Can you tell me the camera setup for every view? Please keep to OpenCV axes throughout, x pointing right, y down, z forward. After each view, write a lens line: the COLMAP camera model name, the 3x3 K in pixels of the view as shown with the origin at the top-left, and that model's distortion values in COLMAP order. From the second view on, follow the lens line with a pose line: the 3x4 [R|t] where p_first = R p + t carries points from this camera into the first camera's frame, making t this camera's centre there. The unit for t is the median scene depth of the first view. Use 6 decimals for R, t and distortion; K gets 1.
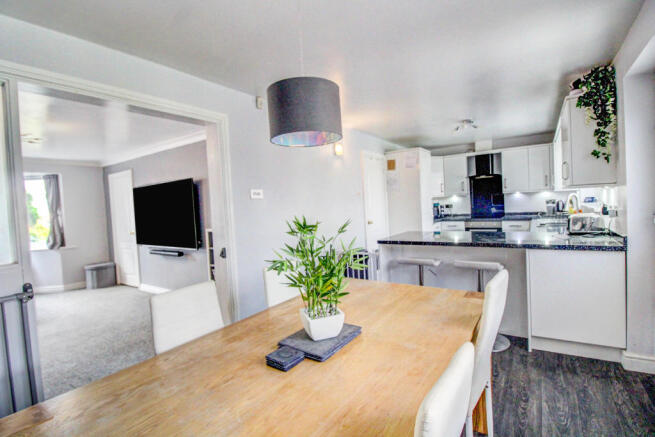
lens RADIAL K [[314.2, 0, 329.0], [0, 314.2, 208.3], [0, 0, 1]] dist [-0.021654, -0.000126]
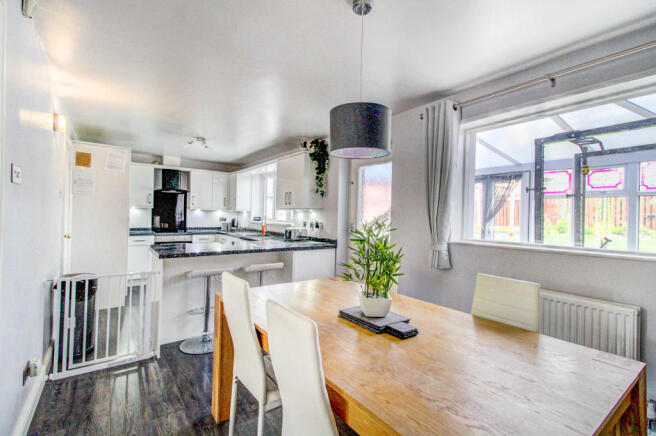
lens RADIAL K [[304.0, 0, 340.8], [0, 304.0, 218.3], [0, 0, 1]] dist [0.001669, 0.000131]
pose [[0.303095, 0.051377, 0.951574, -0.286971], [-0.025111, 0.998630, -0.045919, 0.019183], [-0.952630, -0.009977, 0.303970, 0.178452]]
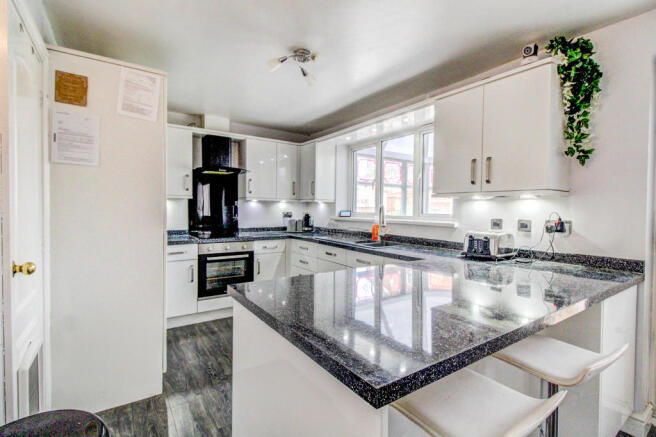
lens RADIAL K [[312.6, 0, 328.0], [0, 312.6, 218.5], [0, 0, 1]] dist [0.002089, -0.000072]
pose [[0.360664, 0.028132, 0.932271, -0.014035], [-0.016736, 0.999579, -0.023689, 0.006346], [-0.932546, -0.007059, 0.360983, 0.584031]]
